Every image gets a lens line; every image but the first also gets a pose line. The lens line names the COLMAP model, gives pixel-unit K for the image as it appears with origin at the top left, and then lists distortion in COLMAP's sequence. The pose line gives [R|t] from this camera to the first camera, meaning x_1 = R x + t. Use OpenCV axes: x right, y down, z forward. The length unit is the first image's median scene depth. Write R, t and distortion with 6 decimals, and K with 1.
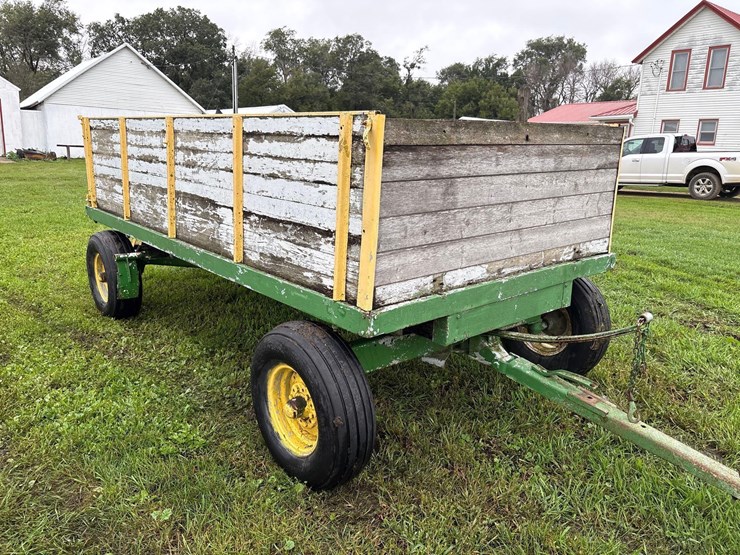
lens RADIAL K [[557.8, 0, 369.7], [0, 557.8, 279.5], [0, 0, 1]] dist [0.050638, -0.058110]
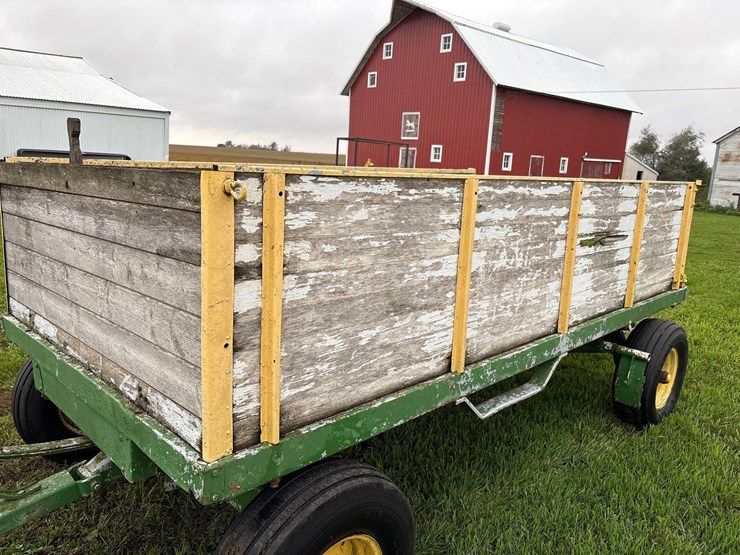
lens RADIAL K [[557.8, 0, 370.6], [0, 557.8, 270.8], [0, 0, 1]] dist [0.050638, -0.058110]
pose [[0.082231, 0.166110, -0.982673, 0.993058], [-0.274136, 0.951746, 0.137943, -0.330723], [0.958169, 0.258043, 0.123800, 1.227830]]
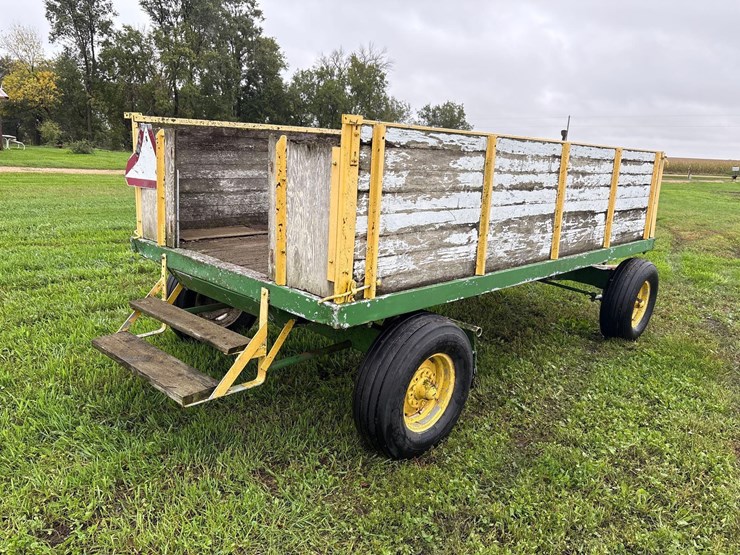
lens RADIAL K [[557.8, 0, 372.2], [0, 557.8, 275.0], [0, 0, 1]] dist [0.050638, -0.058110]
pose [[-0.094827, -0.263798, 0.959905, -1.656750], [0.173580, 0.945098, 0.276876, -0.490552], [-0.980244, 0.192876, -0.043831, 1.736374]]
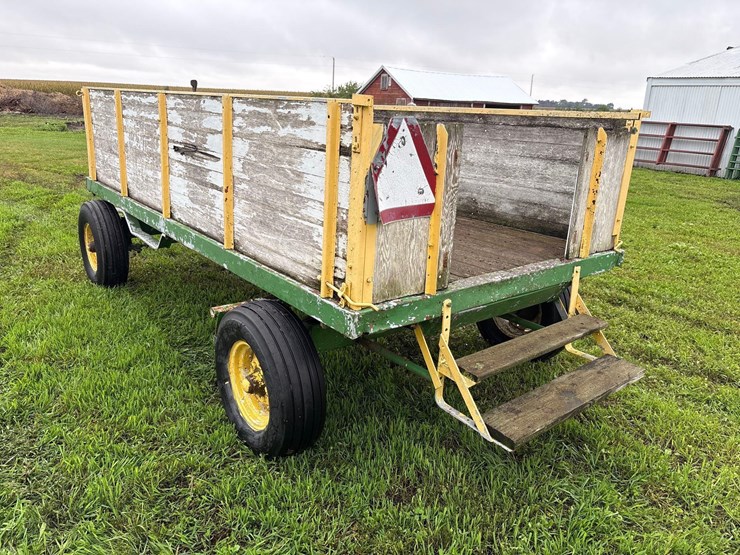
lens RADIAL K [[557.8, 0, 368.8], [0, 557.8, 273.6], [0, 0, 1]] dist [0.050638, -0.058110]
pose [[-0.996356, -0.084743, 0.009632, -0.382913], [-0.068717, 0.864516, 0.497886, -0.721512], [-0.050520, 0.495410, -0.867189, 2.798764]]
